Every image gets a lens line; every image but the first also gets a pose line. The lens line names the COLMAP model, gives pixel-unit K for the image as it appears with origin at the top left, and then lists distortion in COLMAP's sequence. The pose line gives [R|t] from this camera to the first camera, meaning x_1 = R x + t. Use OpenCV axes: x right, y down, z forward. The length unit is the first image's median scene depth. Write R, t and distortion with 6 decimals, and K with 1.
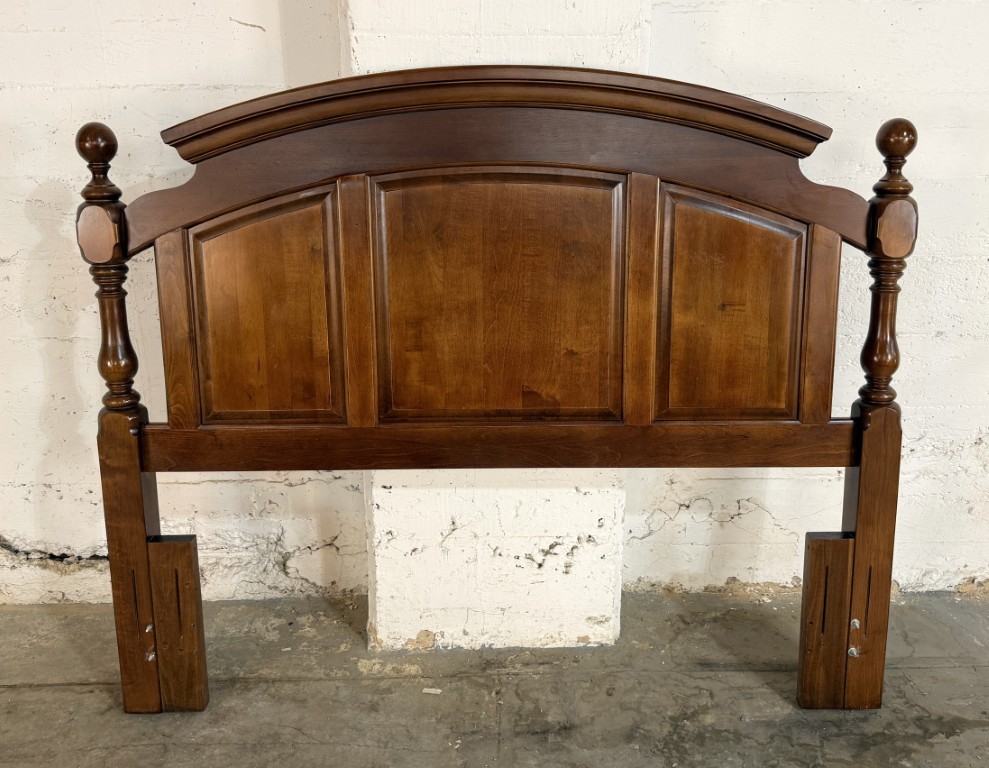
lens RADIAL K [[911.5, 0, 505.7], [0, 911.5, 335.8], [0, 0, 1]] dist [0.165666, -0.339986]
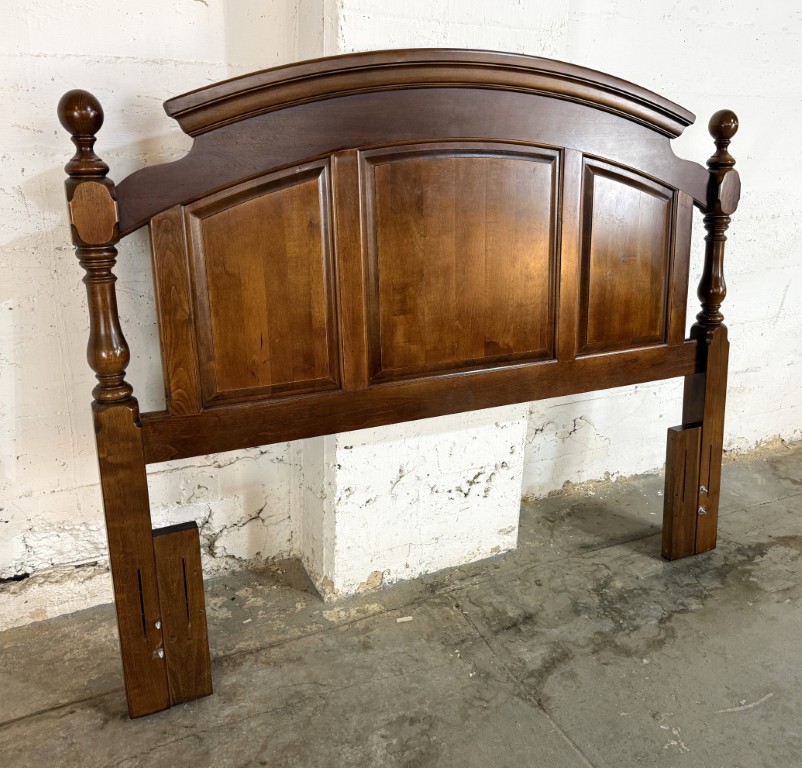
lens RADIAL K [[779.5, 0, 431.8], [0, 779.5, 359.3], [0, 0, 1]] dist [0.181173, -0.362722]
pose [[0.895568, -0.108085, 0.431596, -0.471201], [0.093010, 0.994092, 0.055955, 0.020504], [-0.435094, -0.009969, 0.900330, 0.136433]]
